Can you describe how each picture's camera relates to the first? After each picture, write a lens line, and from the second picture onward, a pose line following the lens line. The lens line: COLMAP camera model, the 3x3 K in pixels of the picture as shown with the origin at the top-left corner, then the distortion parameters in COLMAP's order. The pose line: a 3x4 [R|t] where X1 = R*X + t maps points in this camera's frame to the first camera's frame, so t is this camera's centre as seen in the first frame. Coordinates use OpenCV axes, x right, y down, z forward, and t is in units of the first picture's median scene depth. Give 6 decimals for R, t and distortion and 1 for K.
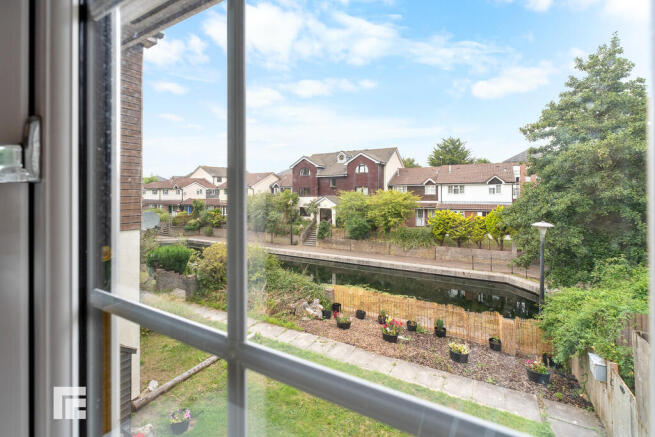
lens RADIAL K [[285.3, 0, 333.8], [0, 285.3, 188.6], [0, 0, 1]] dist [-0.010464, 0.000123]
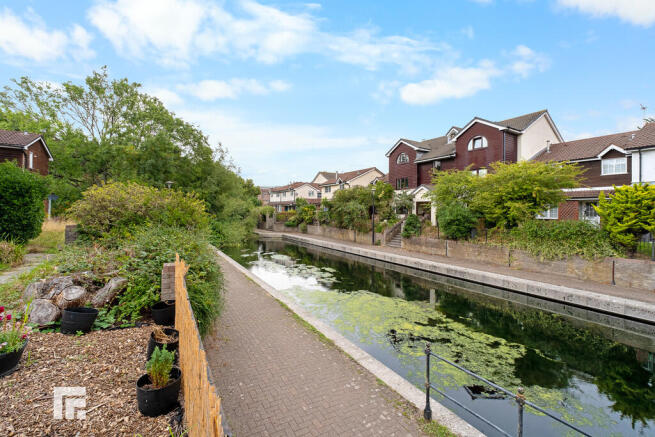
lens RADIAL K [[274.8, 0, 327.5], [0, 274.8, 207.6], [0, 0, 1]] dist [-0.035214, 0.010027]
pose [[0.856972, 0.007838, -0.515304, 0.135218], [-0.010972, 0.999935, -0.003038, 0.097749], [0.515247, 0.008258, 0.857002, 0.278884]]
